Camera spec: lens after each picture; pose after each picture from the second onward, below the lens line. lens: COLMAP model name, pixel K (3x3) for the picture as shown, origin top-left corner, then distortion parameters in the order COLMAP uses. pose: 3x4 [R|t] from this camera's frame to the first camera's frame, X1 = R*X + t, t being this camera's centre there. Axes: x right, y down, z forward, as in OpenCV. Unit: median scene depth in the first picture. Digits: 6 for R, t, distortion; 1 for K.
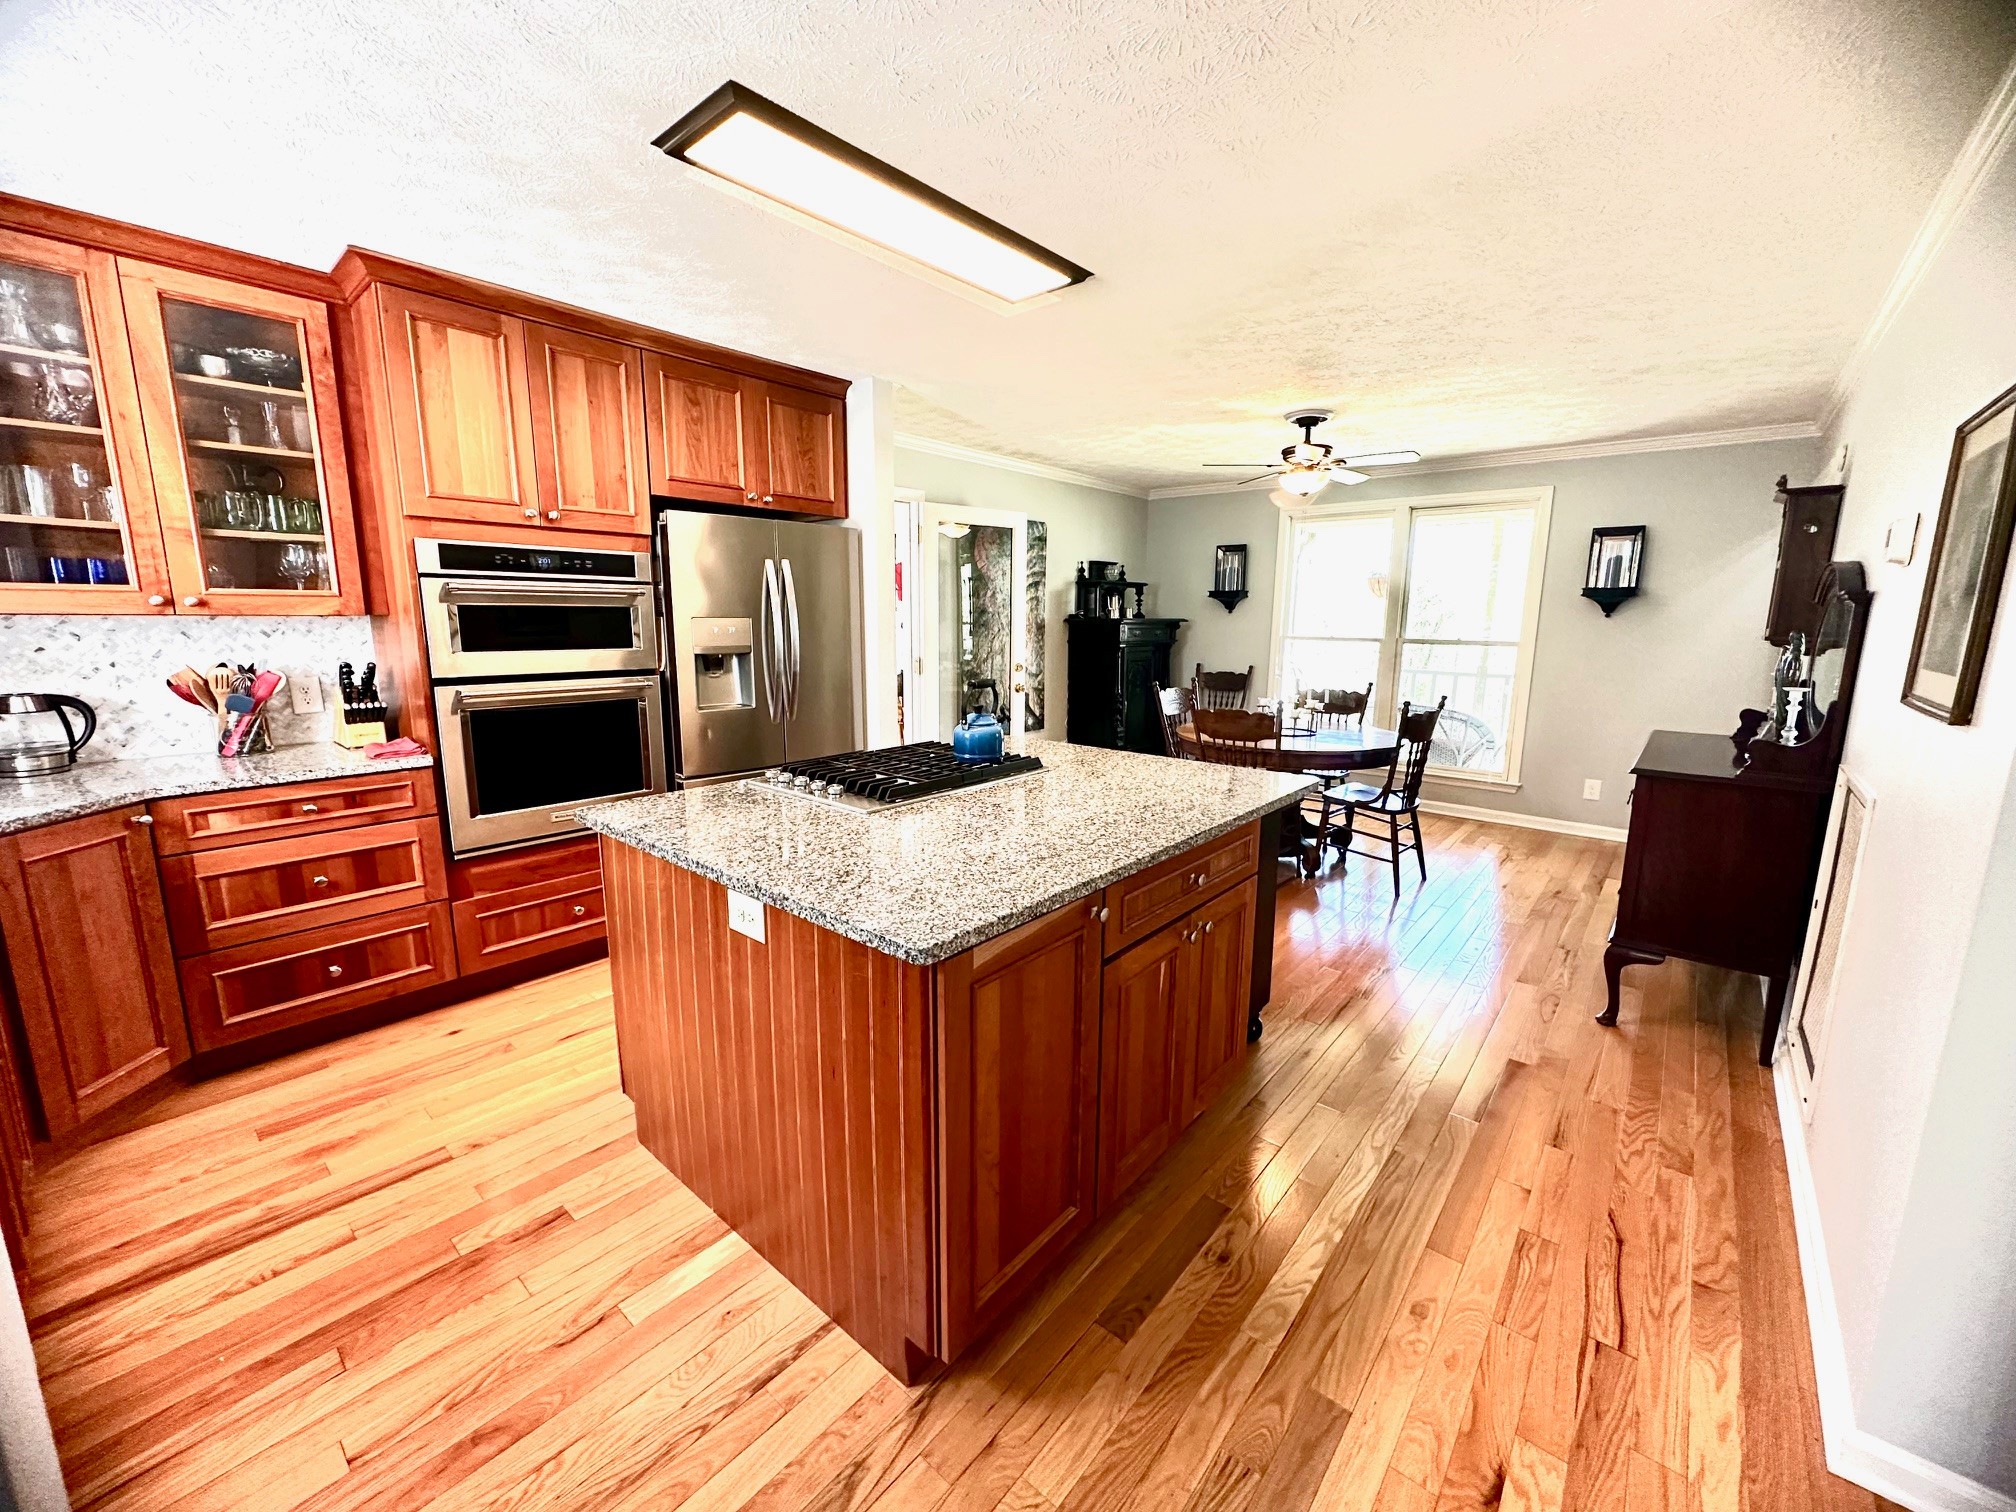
lens RADIAL K [[812.1, 0, 1006.5], [0, 812.1, 752.8], [0, 0, 1]] dist [0.000707, 0.000437]
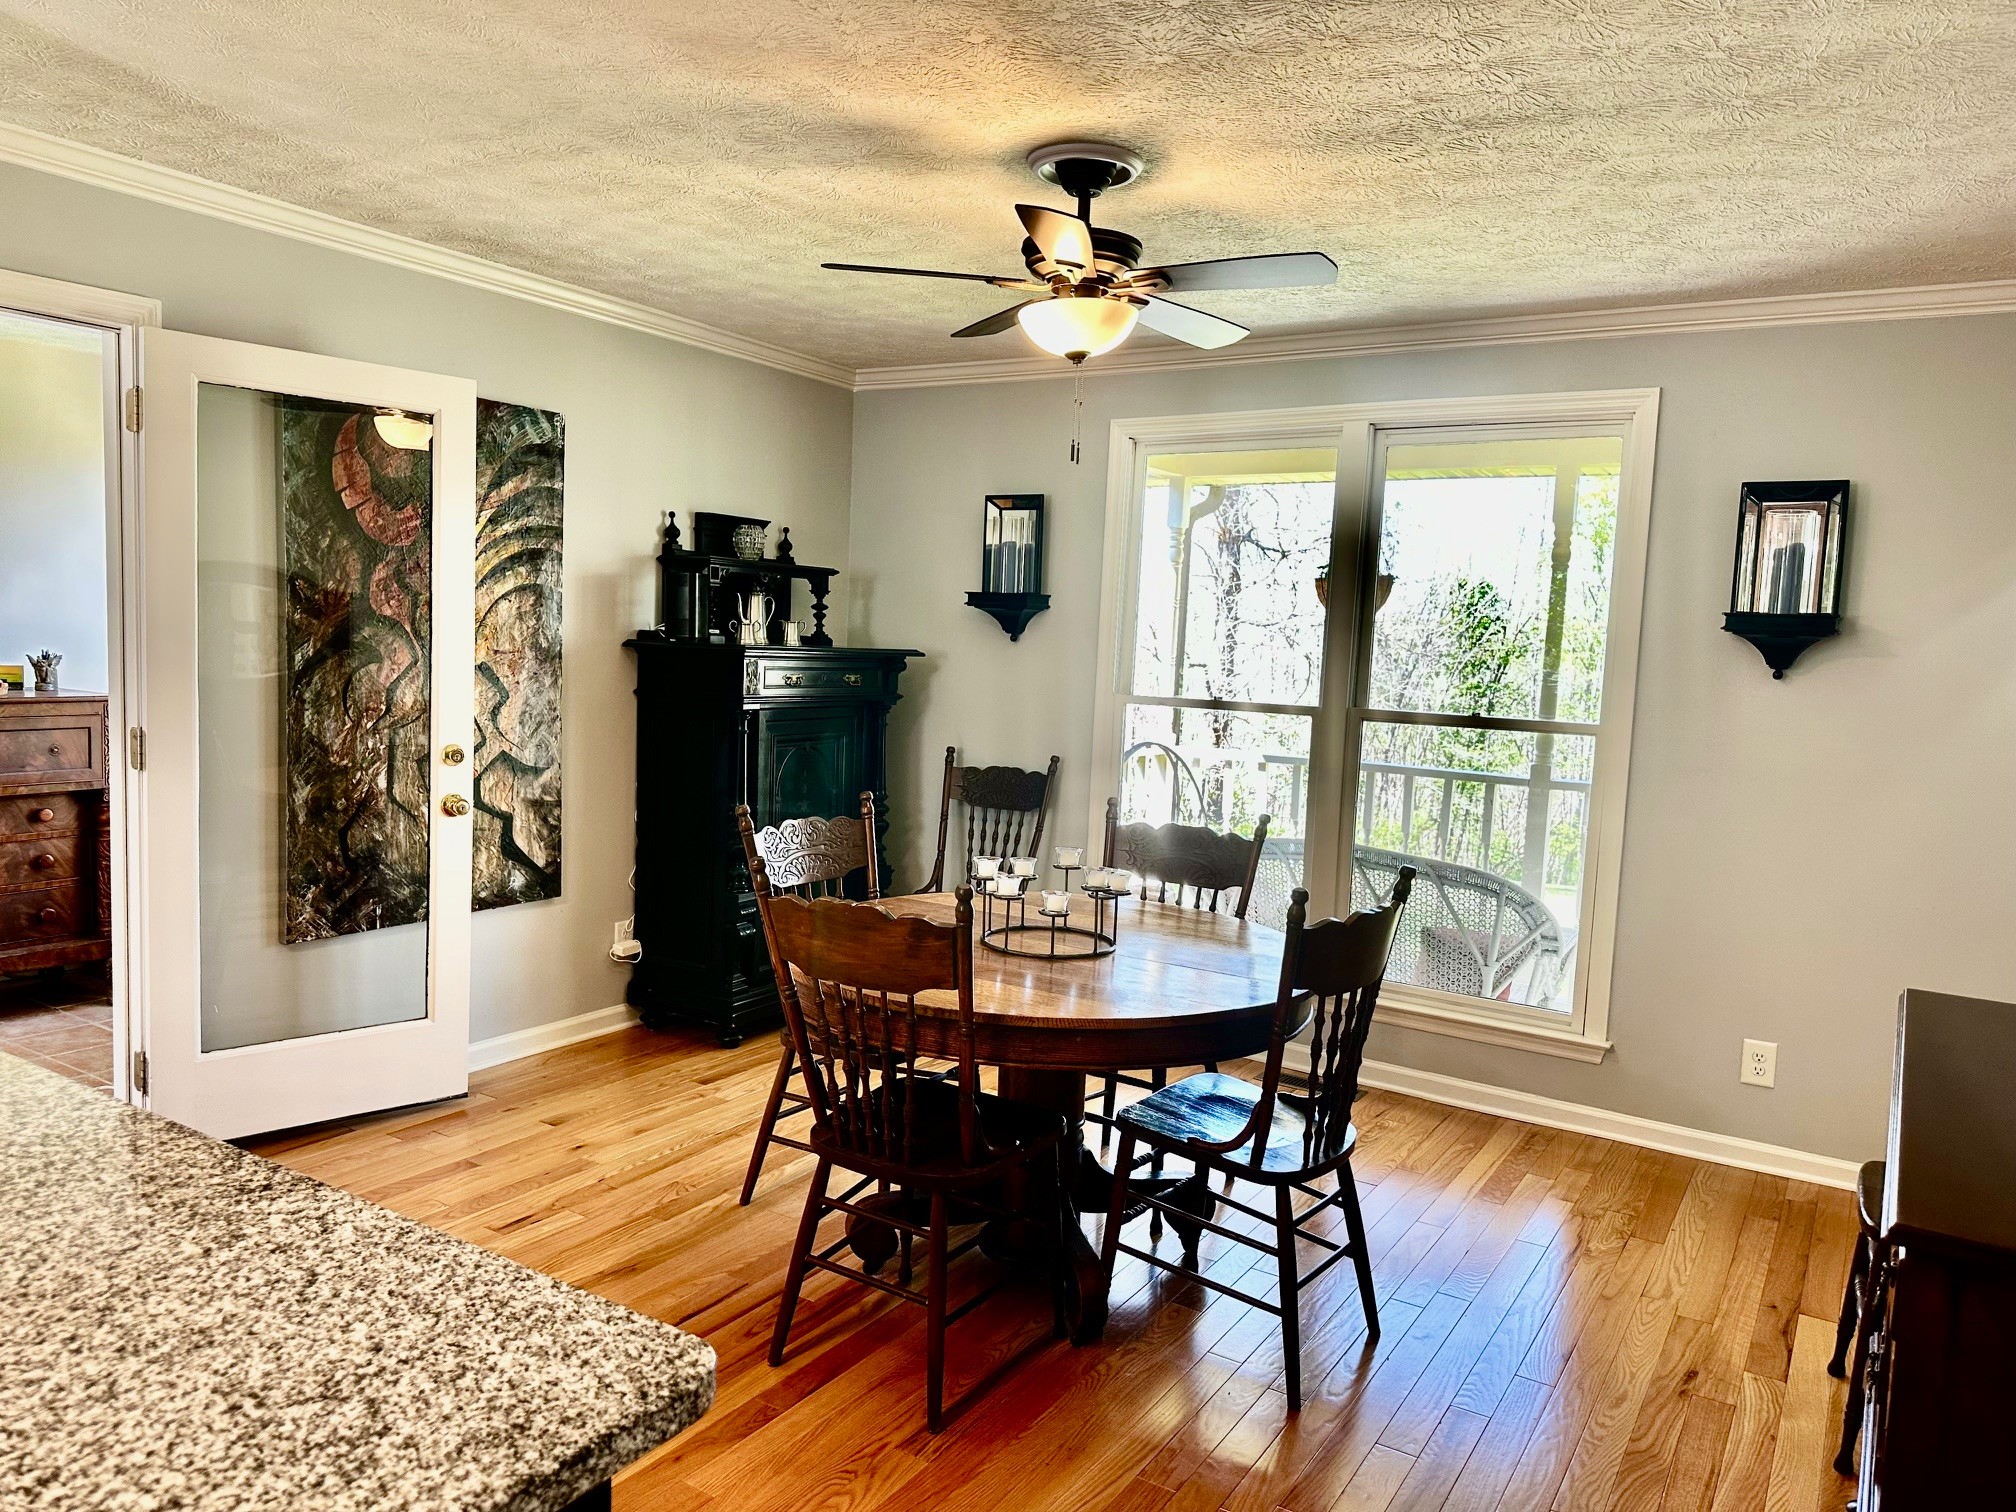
lens RADIAL K [[1418.1, 0, 999.6], [0, 1418.1, 760.6], [0, 0, 1]] dist [0.030159, -0.021657]
pose [[0.989672, 0.022599, 0.141557, 0.179735], [-0.011355, 0.996751, -0.079743, -0.047596], [-0.142899, 0.077312, 0.986713, 0.253036]]
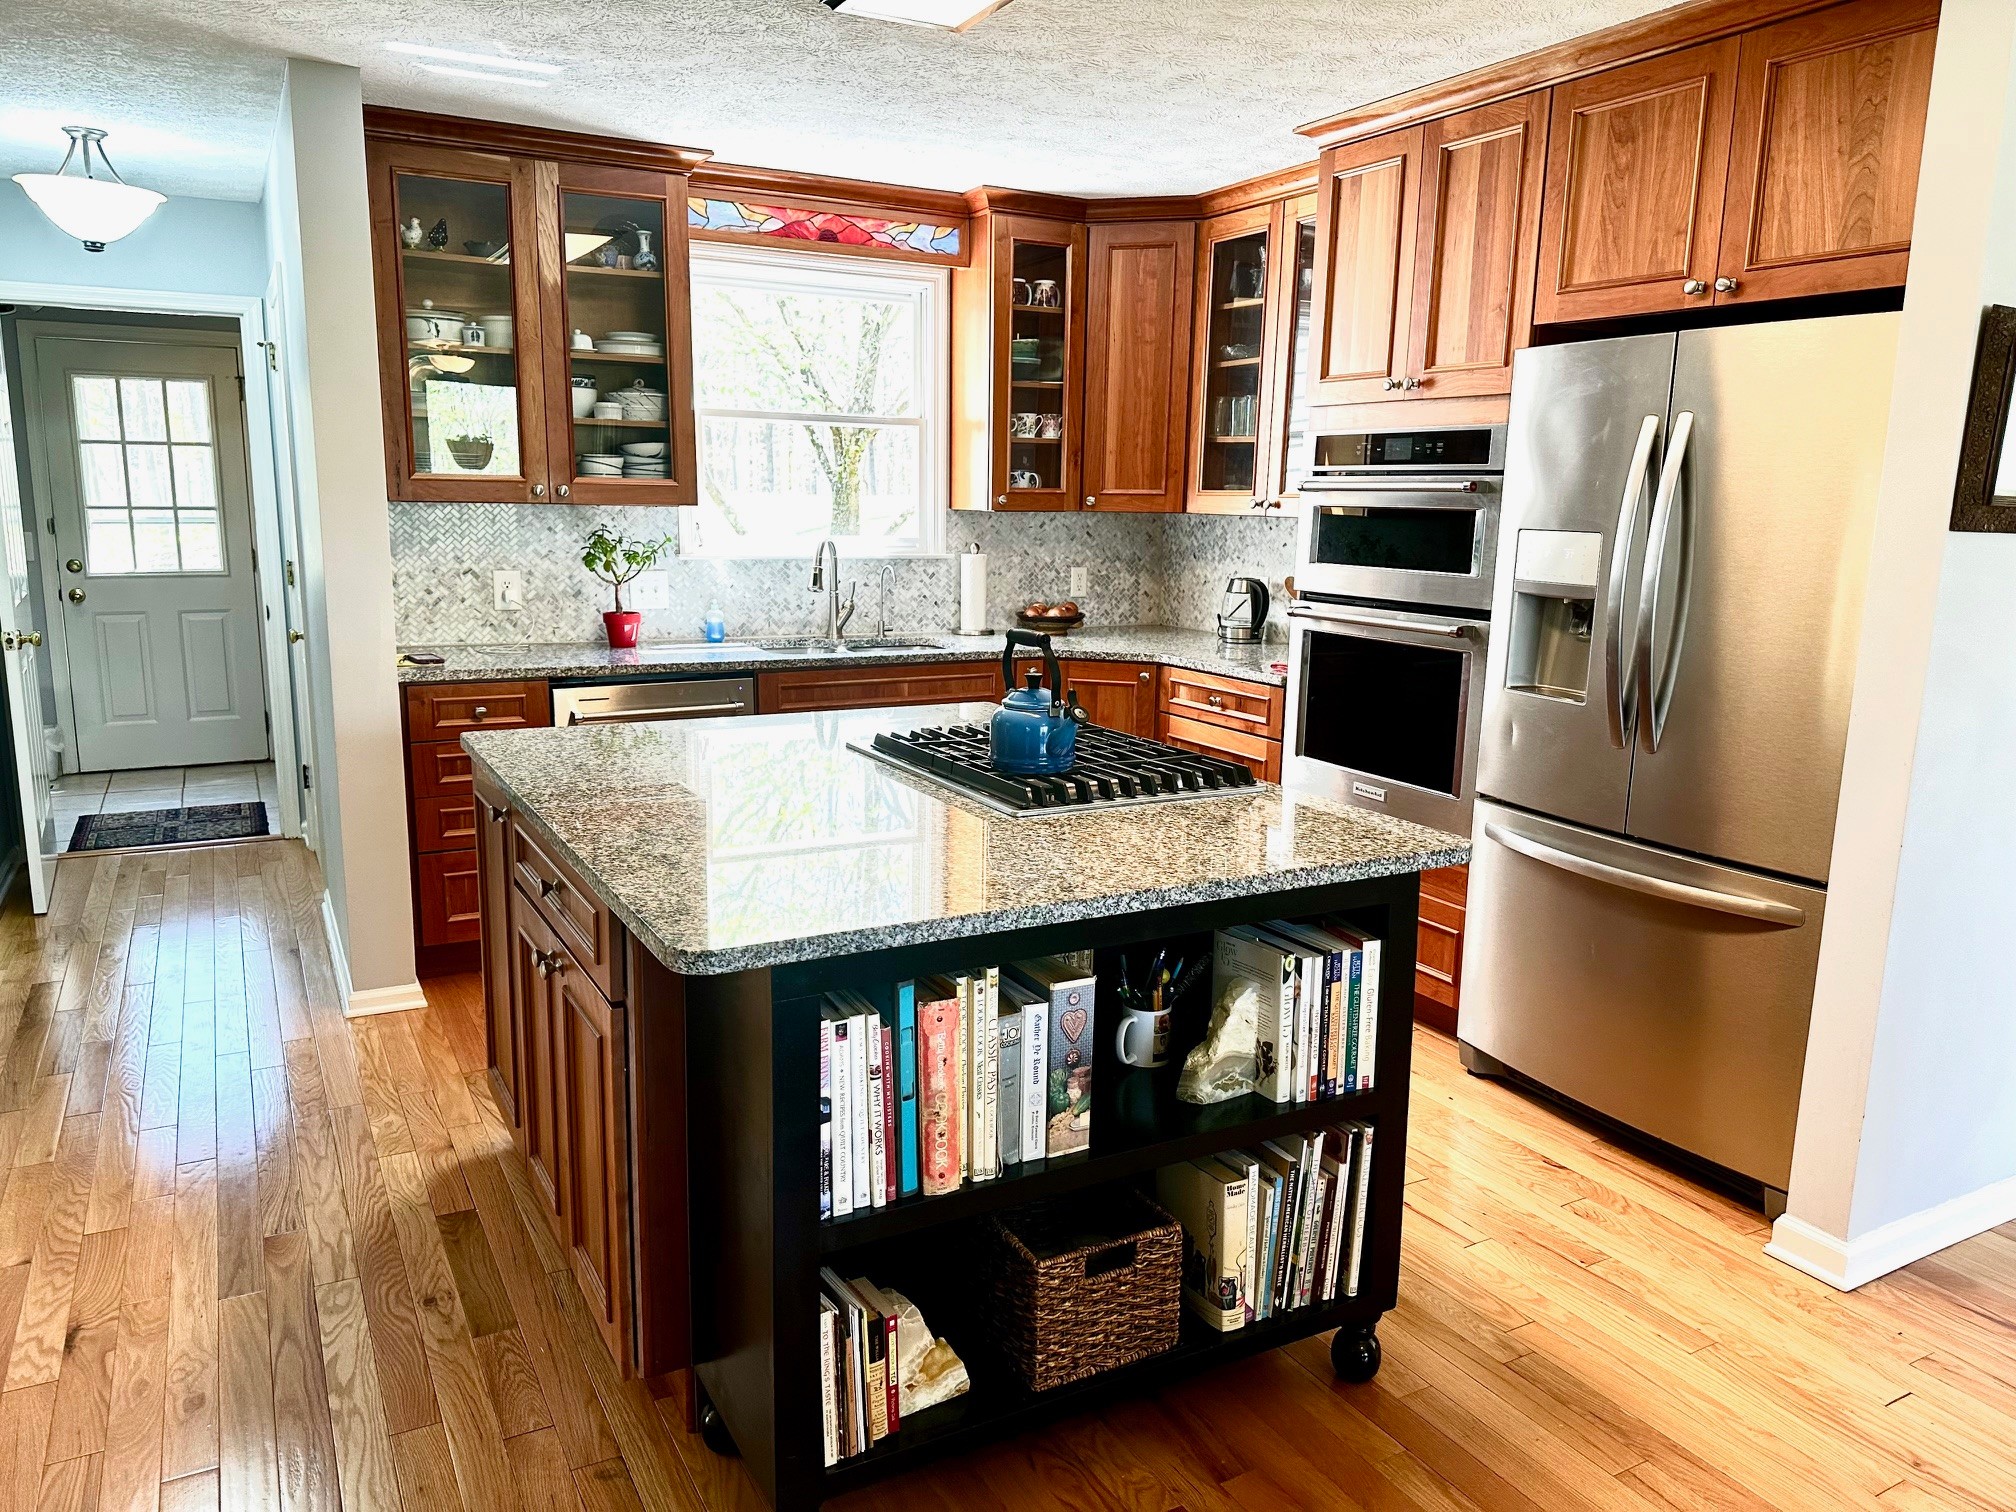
lens RADIAL K [[1418.1, 0, 1000.3], [0, 1418.1, 761.5], [0, 0, 1]] dist [0.030159, -0.021657]
pose [[-0.358310, 0.164039, -0.919078, 0.484367], [-0.174666, 0.955282, 0.238595, -0.126544], [0.917118, 0.246023, -0.313636, 0.691417]]
